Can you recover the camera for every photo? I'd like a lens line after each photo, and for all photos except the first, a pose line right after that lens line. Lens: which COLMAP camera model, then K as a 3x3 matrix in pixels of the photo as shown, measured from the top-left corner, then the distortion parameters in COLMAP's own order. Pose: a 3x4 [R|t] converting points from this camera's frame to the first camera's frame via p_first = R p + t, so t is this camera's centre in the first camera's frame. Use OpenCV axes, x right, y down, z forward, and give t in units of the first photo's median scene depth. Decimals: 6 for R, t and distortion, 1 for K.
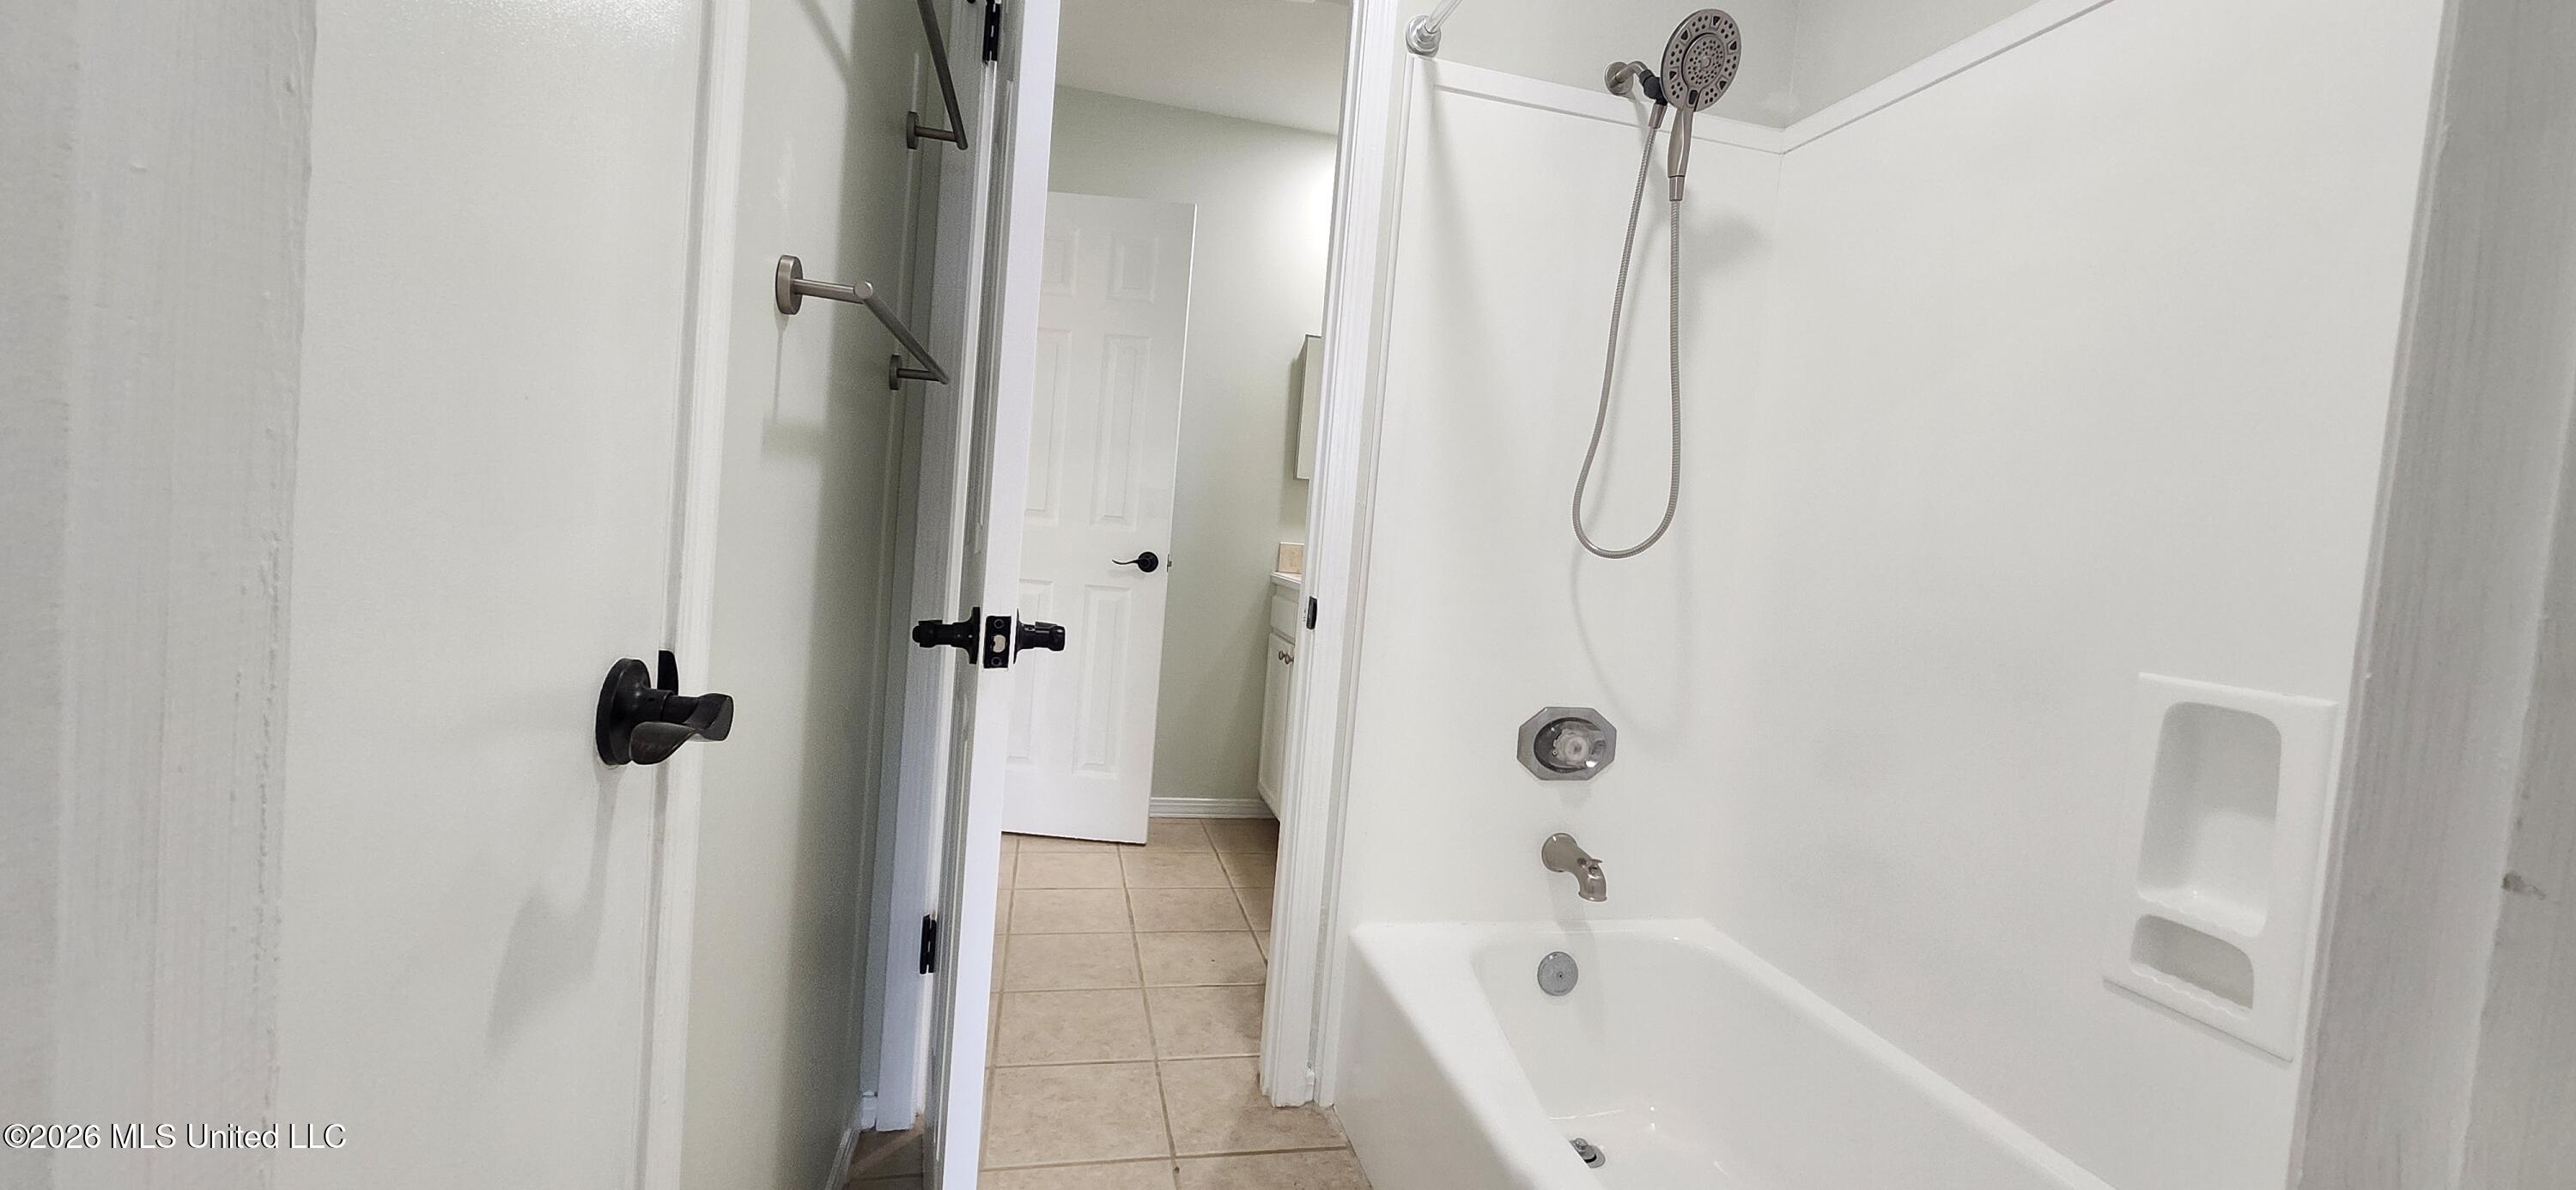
lens RADIAL K [[1024.9, 0, 1289.9], [0, 1024.9, 589.8], [0, 0, 1]] dist [0.000116, 0.000091]
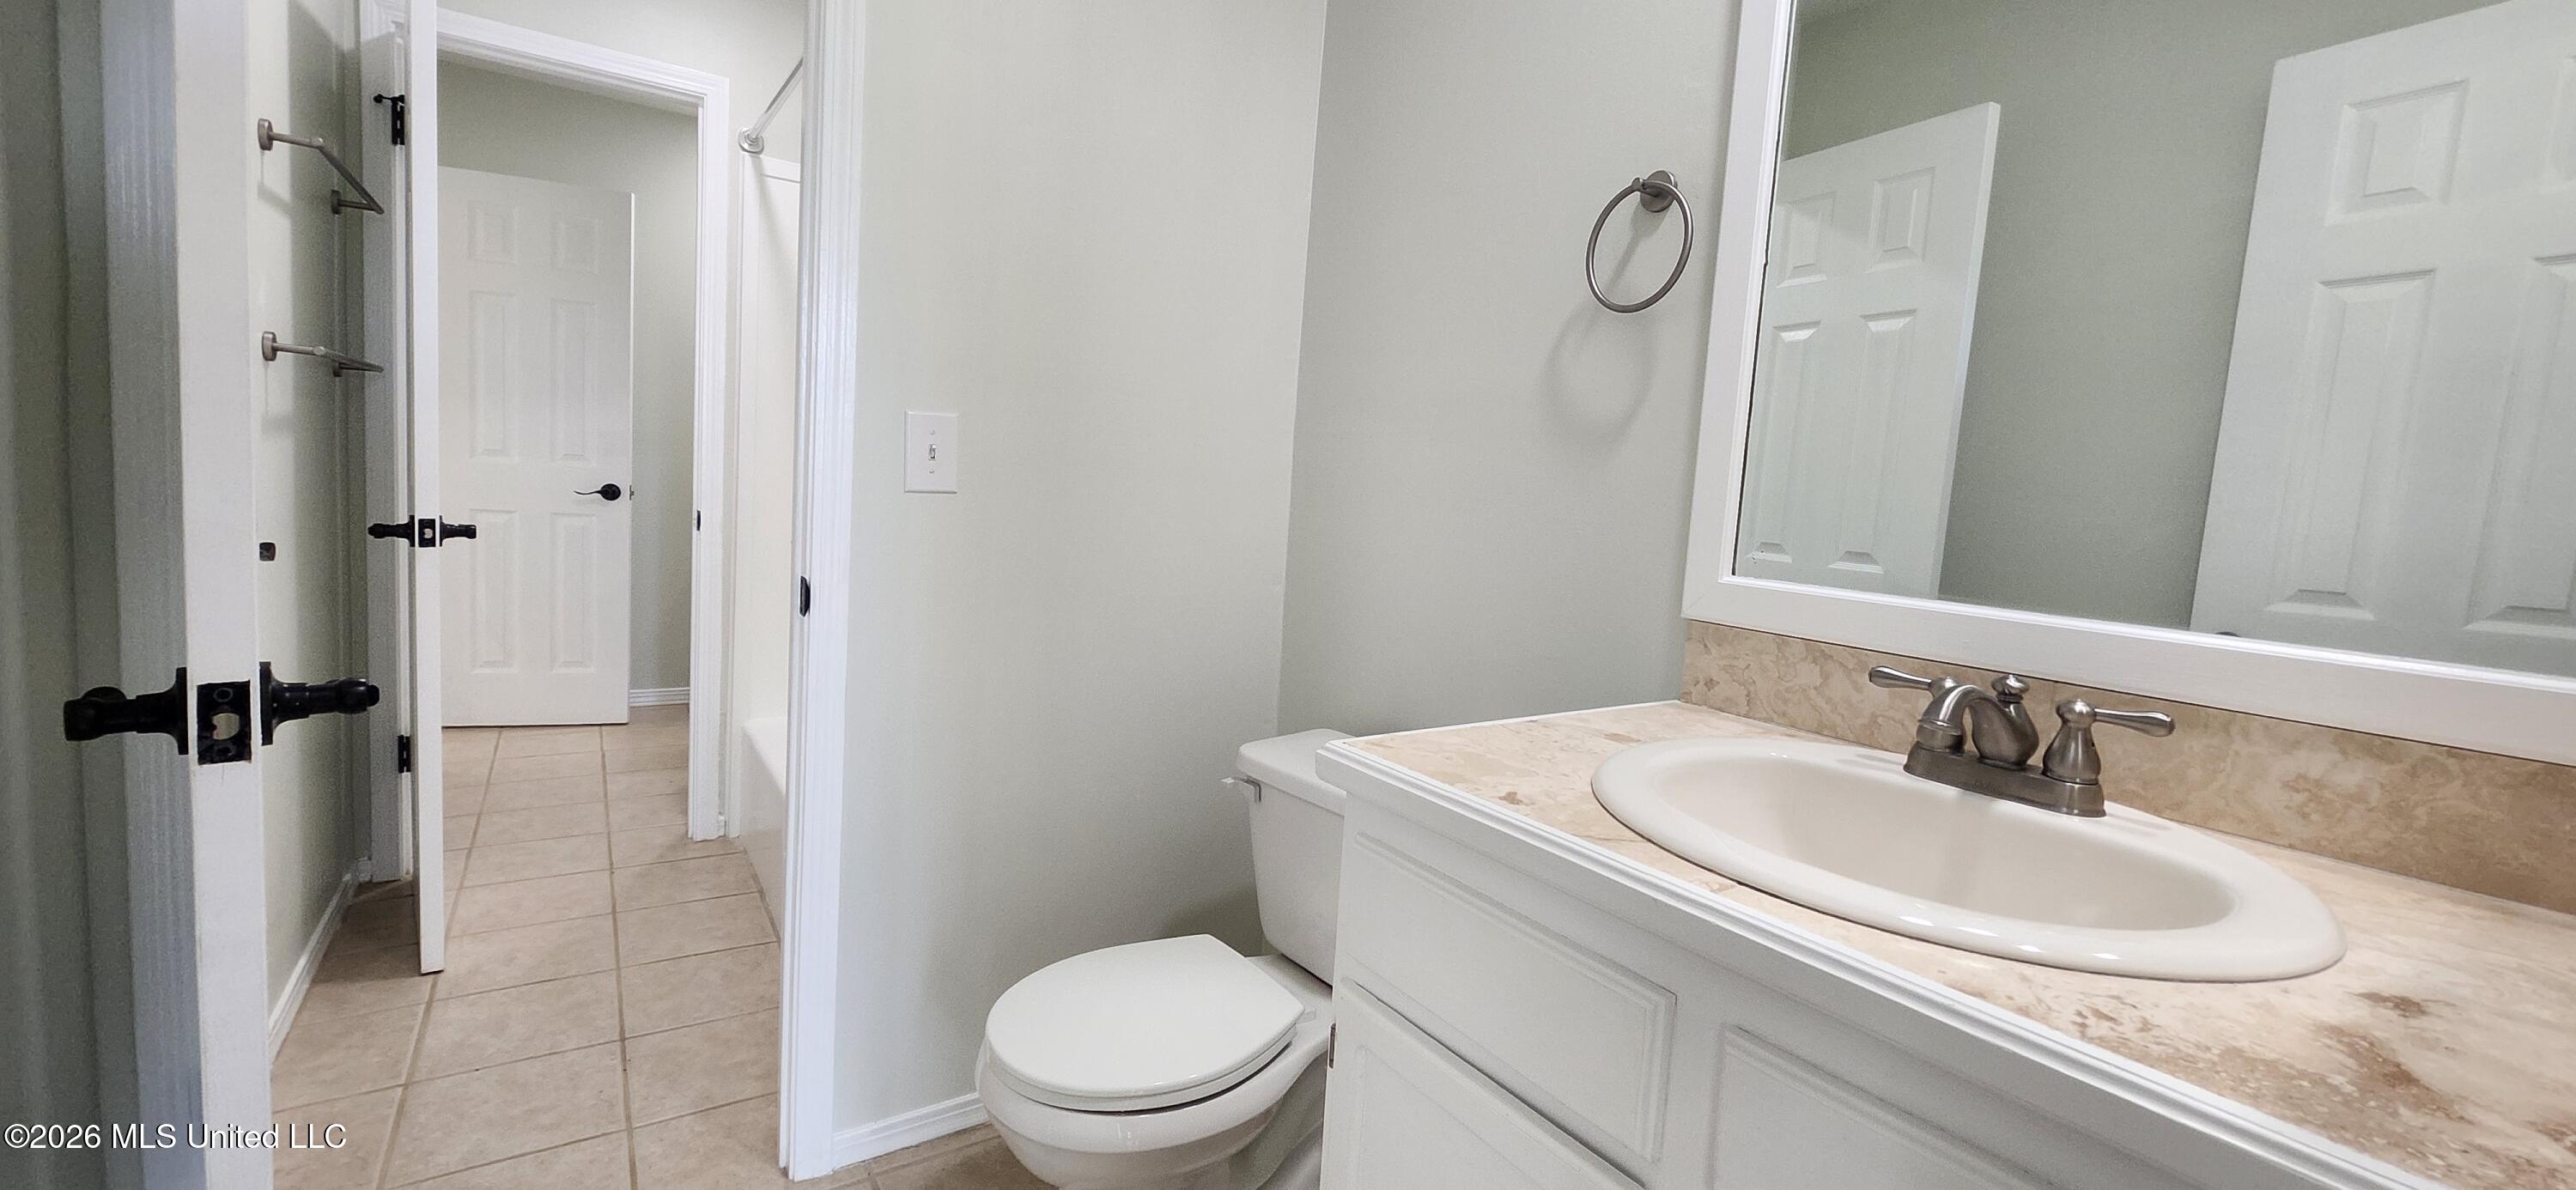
lens RADIAL K [[1024.9, 0, 1286.2], [0, 1024.9, 577.0], [0, 0, 1]] dist [0.000116, 0.000091]
pose [[0.928978, -0.059546, 0.365314, 0.273901], [0.037180, 0.996995, 0.067961, 0.035650], [-0.368263, -0.049552, 0.928400, -0.747110]]
